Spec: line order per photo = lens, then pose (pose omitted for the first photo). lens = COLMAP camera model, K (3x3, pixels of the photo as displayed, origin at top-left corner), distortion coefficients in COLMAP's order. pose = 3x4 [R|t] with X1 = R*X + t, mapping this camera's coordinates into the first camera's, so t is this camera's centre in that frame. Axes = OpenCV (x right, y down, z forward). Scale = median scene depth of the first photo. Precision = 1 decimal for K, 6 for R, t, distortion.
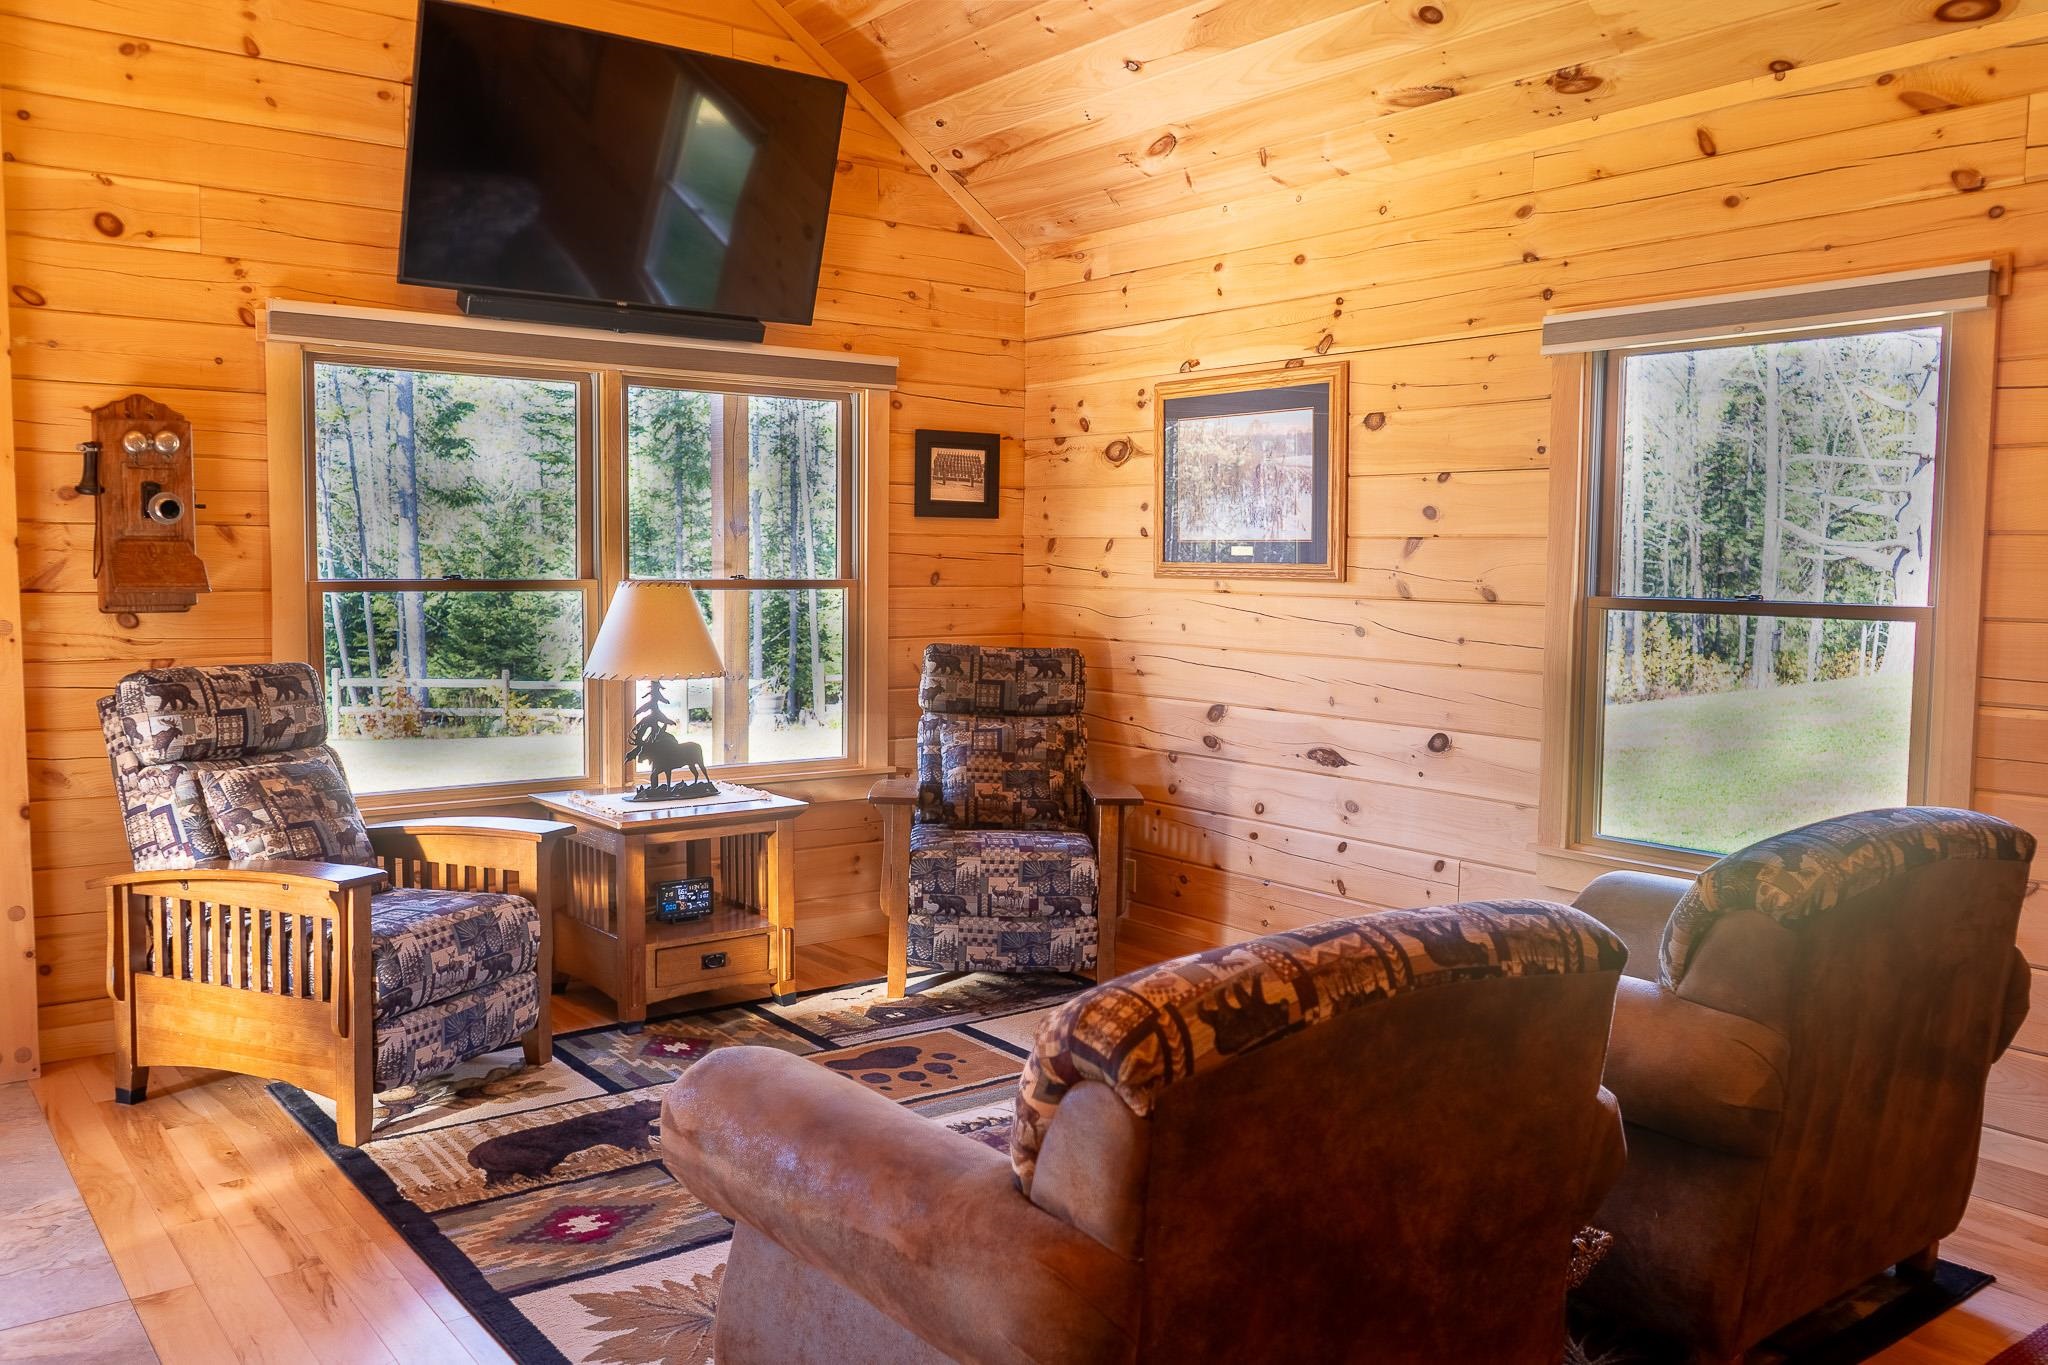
lens RADIAL K [[1639.4, 0, 1022.9], [0, 1639.4, 682.2], [0, 0, 1]] dist [-0.013573, 0.007910]
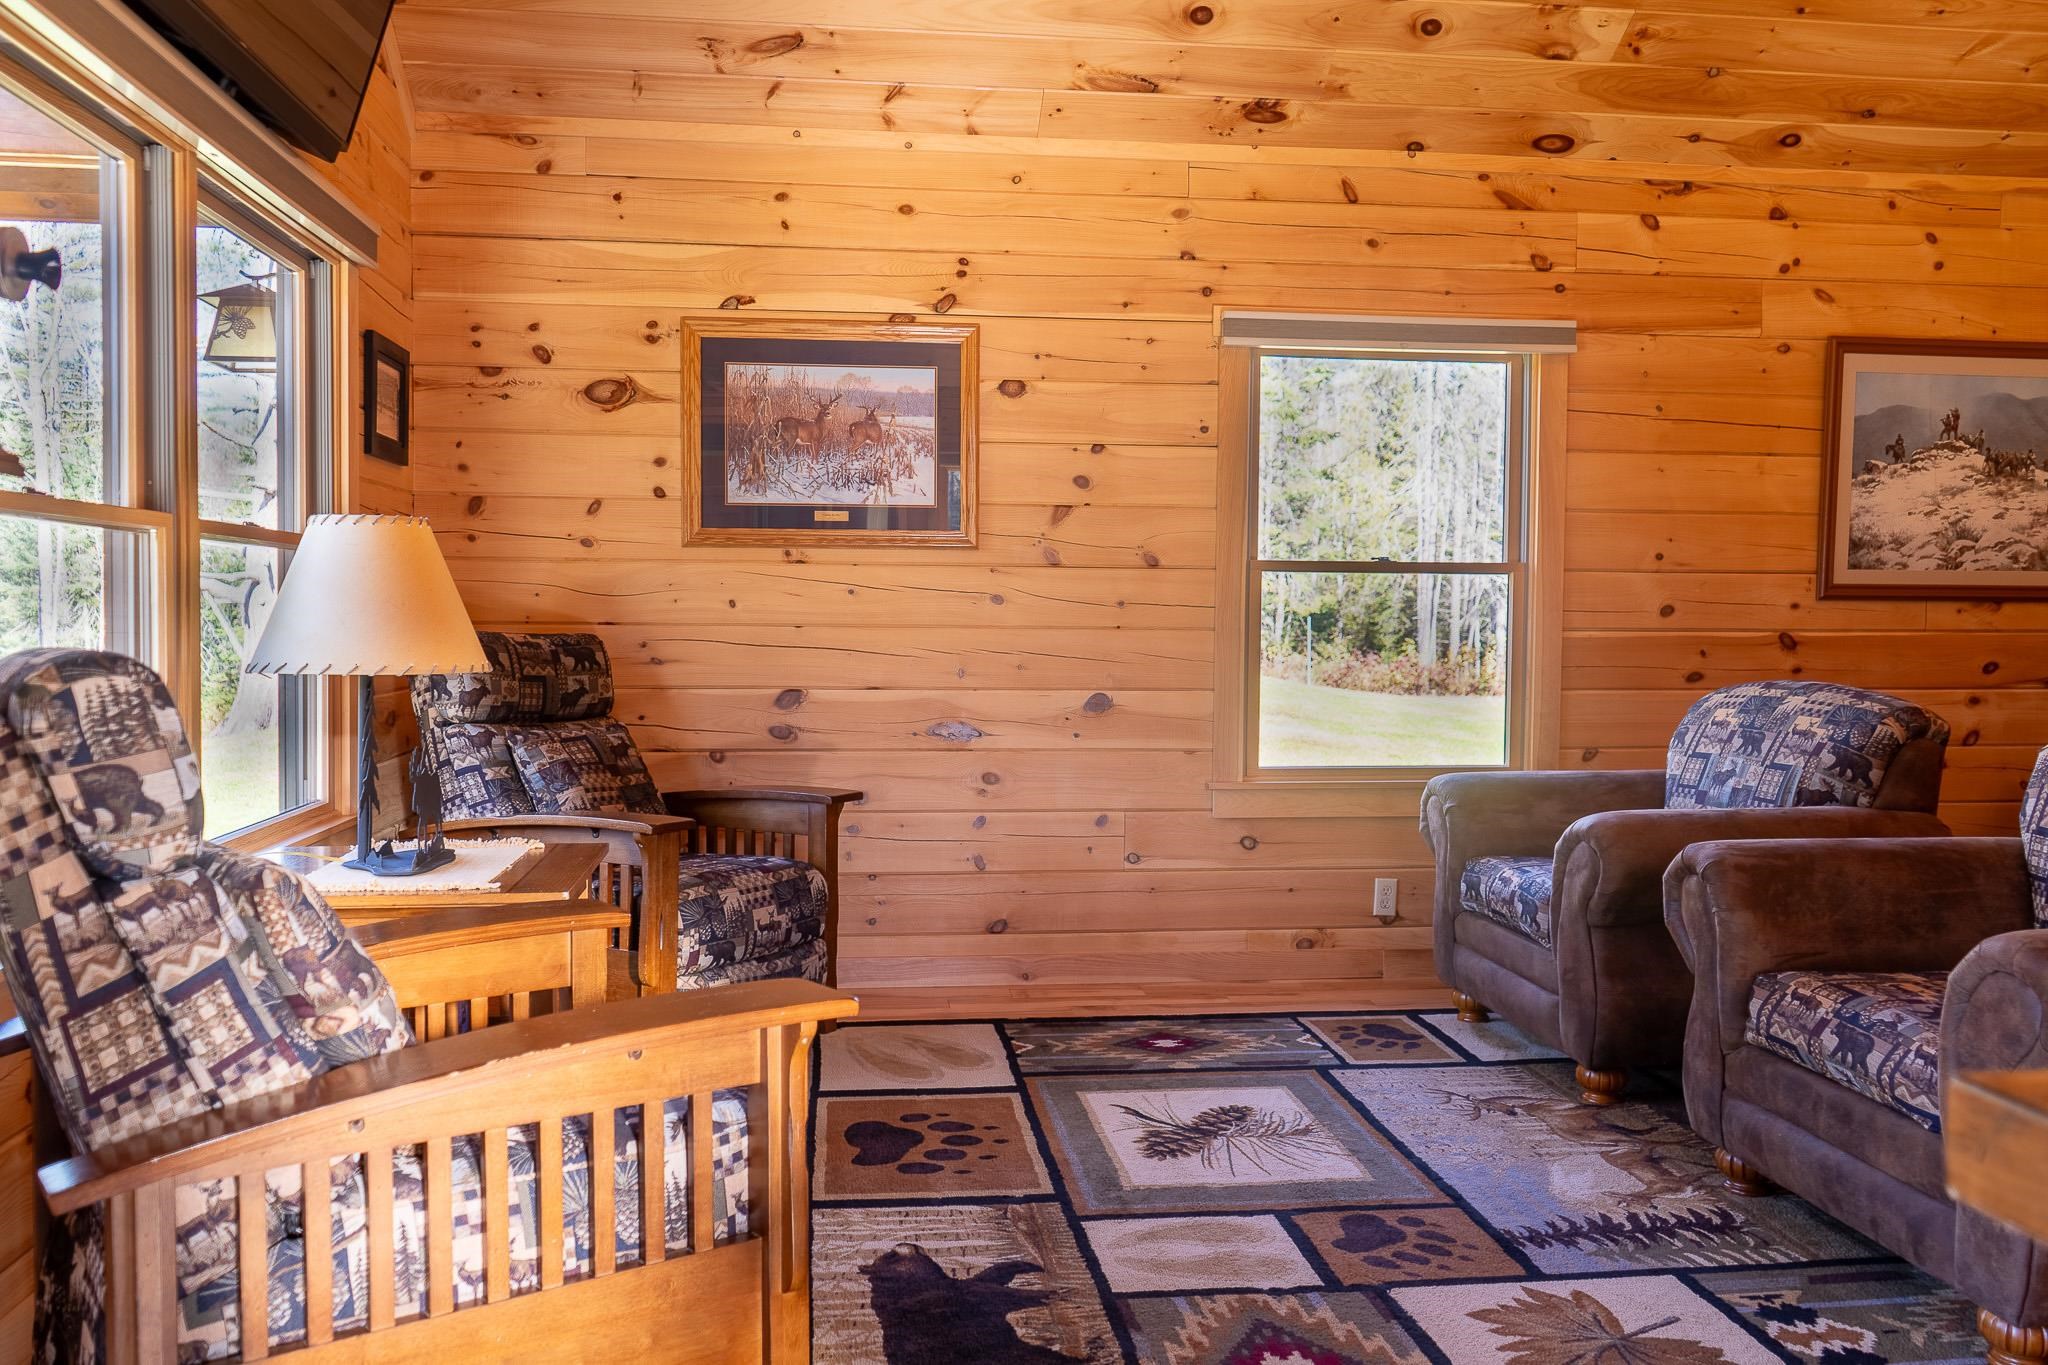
lens RADIAL K [[1639.4, 0, 1018.2], [0, 1639.4, 677.9], [0, 0, 1]] dist [-0.013573, 0.007910]
pose [[0.508942, -0.040069, 0.859868, -0.688013], [0.064776, 0.997866, 0.008160, 0.009705], [-0.858360, 0.051546, 0.510452, 0.524028]]
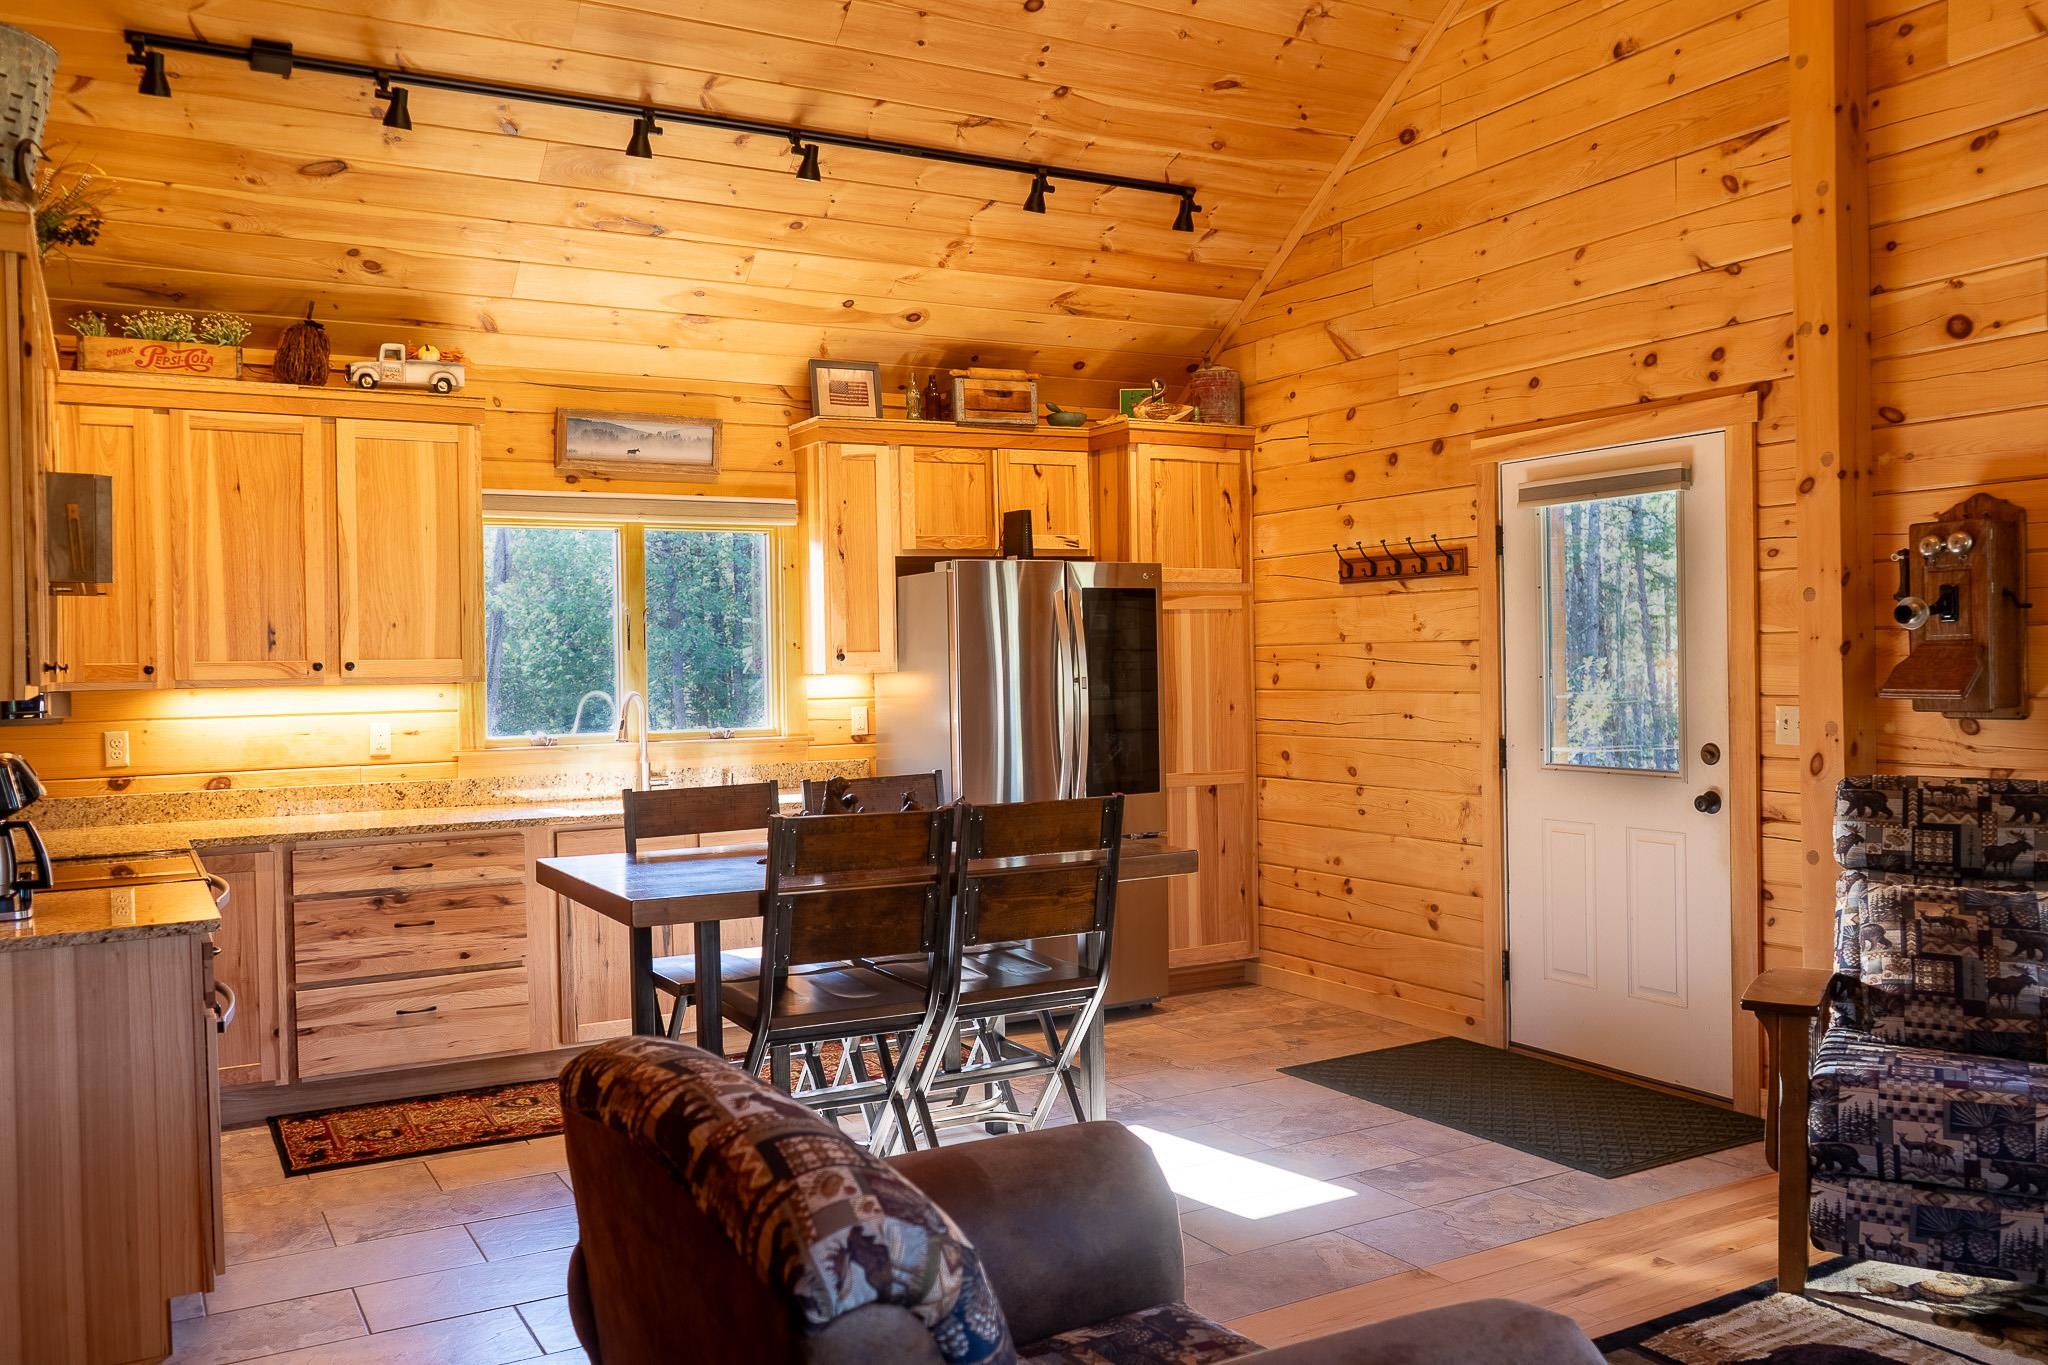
lens RADIAL K [[1639.4, 0, 1028.1], [0, 1639.4, 684.6], [0, 0, 1]] dist [-0.013573, 0.007910]
pose [[-0.132977, 0.008227, -0.991085, 0.471369], [-0.059666, 0.998085, 0.016290, -0.043389], [0.989322, 0.061300, -0.132231, 0.552667]]
